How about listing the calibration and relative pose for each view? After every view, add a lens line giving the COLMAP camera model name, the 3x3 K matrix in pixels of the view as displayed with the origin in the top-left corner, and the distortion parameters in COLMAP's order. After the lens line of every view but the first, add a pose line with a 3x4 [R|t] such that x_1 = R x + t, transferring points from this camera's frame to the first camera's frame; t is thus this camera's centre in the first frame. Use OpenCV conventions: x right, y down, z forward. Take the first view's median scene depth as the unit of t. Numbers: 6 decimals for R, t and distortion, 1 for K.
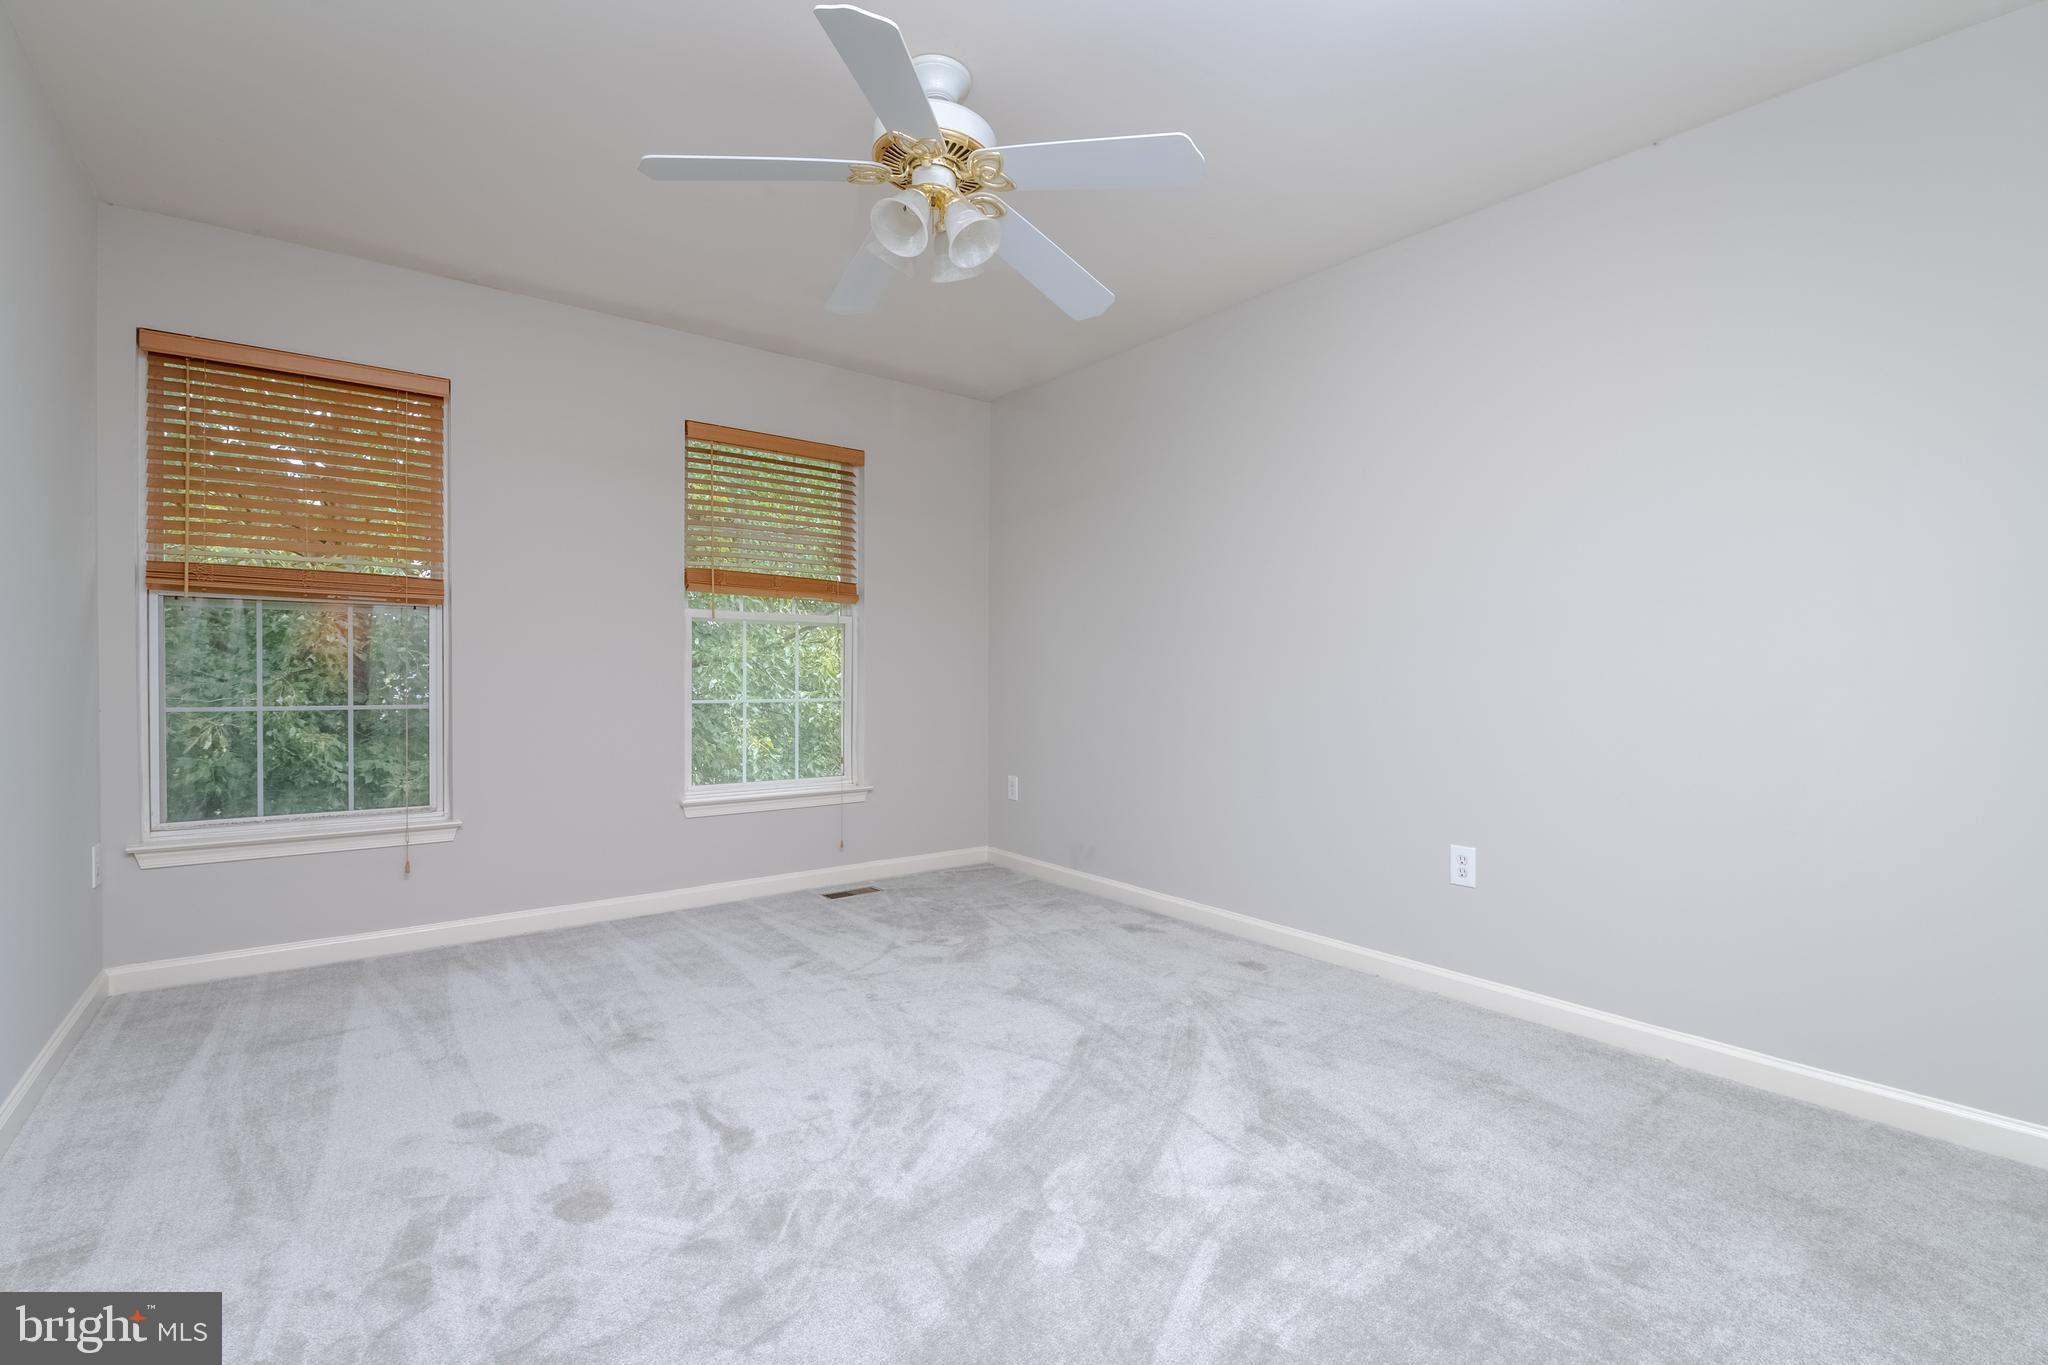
lens RADIAL K [[897.5, 0, 1035.2], [0, 897.5, 688.6], [0, 0, 1]] dist [-0.019226, -0.001574]
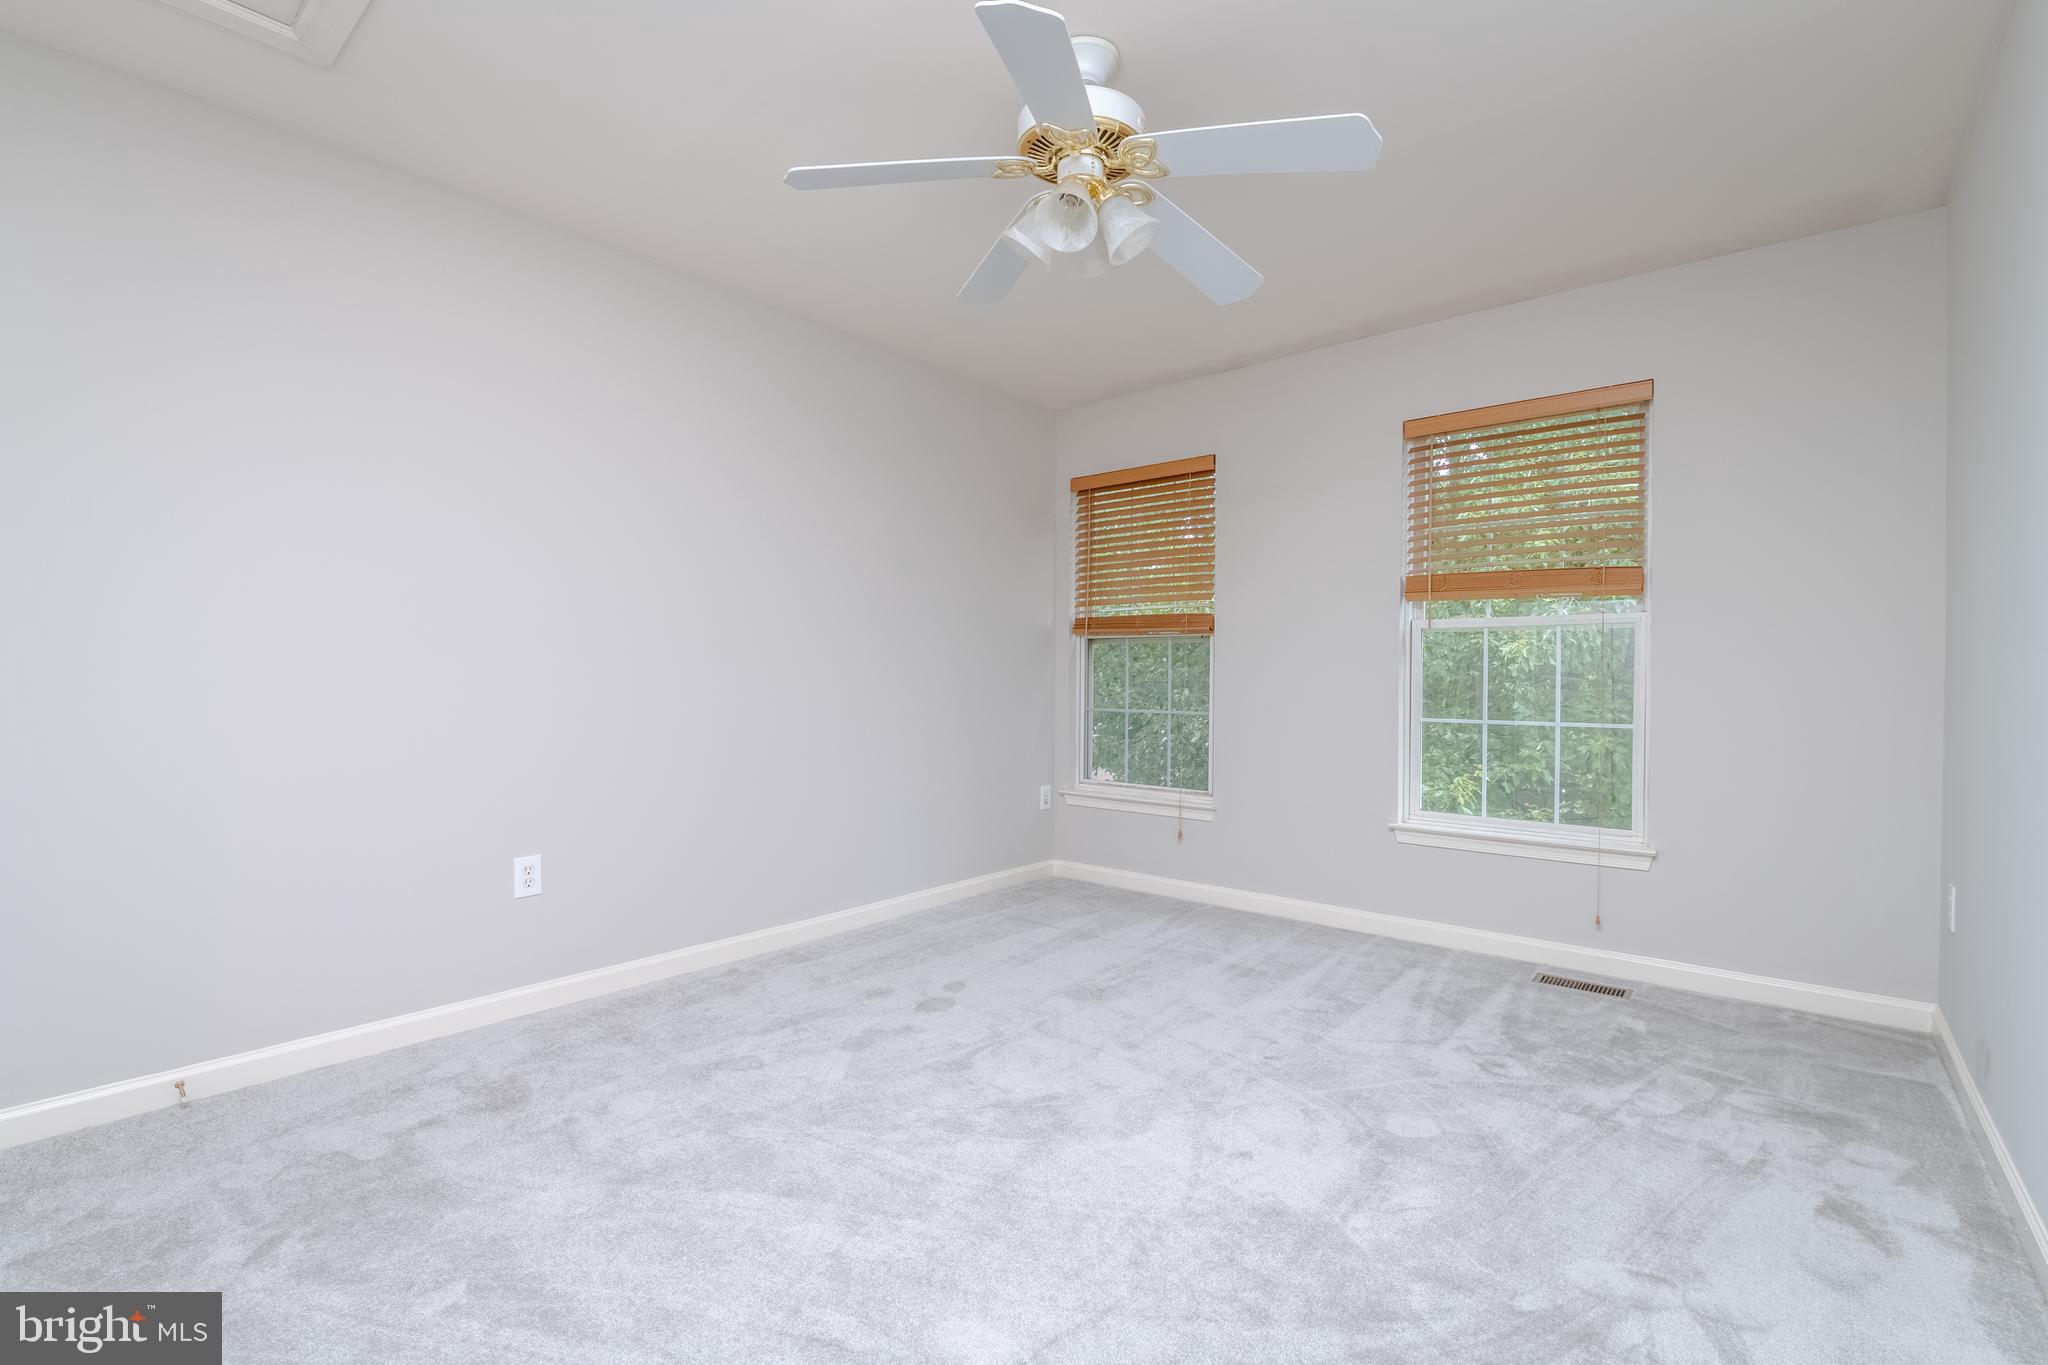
lens RADIAL K [[897.5, 0, 1035.5], [0, 897.5, 684.0], [0, 0, 1]] dist [-0.019226, -0.001574]
pose [[0.203992, 0.004412, -0.978963, 0.549538], [-0.019566, 0.999808, 0.000429, -0.018182], [0.978777, 0.019067, 0.204039, 0.514187]]
